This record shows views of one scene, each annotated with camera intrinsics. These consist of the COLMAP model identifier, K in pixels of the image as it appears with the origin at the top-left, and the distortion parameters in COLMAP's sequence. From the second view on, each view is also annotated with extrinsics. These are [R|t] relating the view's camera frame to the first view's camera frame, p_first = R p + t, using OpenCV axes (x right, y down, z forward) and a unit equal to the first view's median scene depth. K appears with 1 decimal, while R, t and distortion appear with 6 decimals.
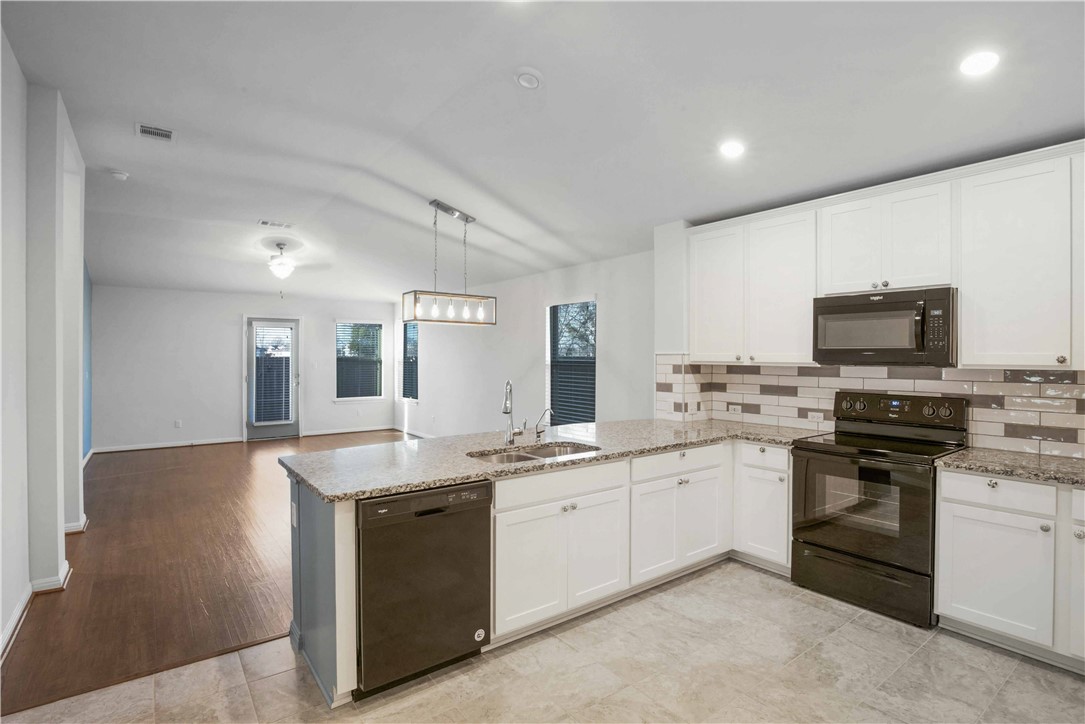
lens RADIAL K [[502.4, 0, 542.5], [0, 502.4, 362.0], [0, 0, 1]] dist [-0.013241, 0.000972]
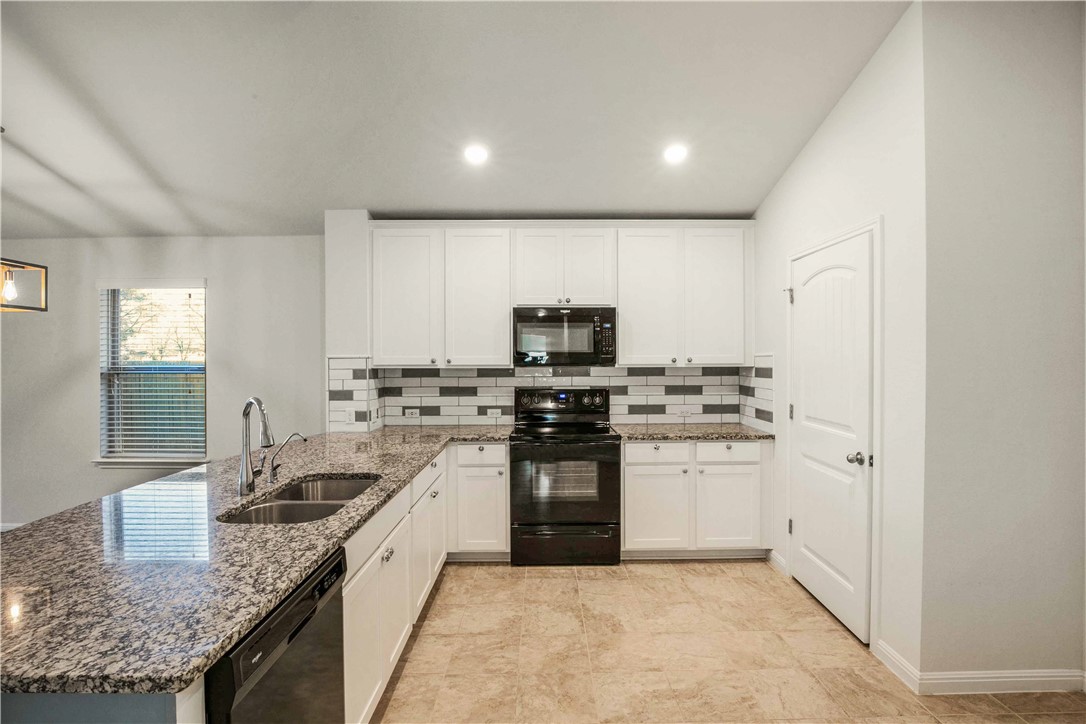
lens RADIAL K [[502.9, 0, 543.0], [0, 502.9, 362.0], [0, 0, 1]] dist [-0.013241, 0.000972]
pose [[0.631663, -0.010318, 0.775174, -0.293228], [0.015019, 0.999887, 0.001070, -0.004679], [-0.775098, 0.010966, 0.631746, 0.233138]]
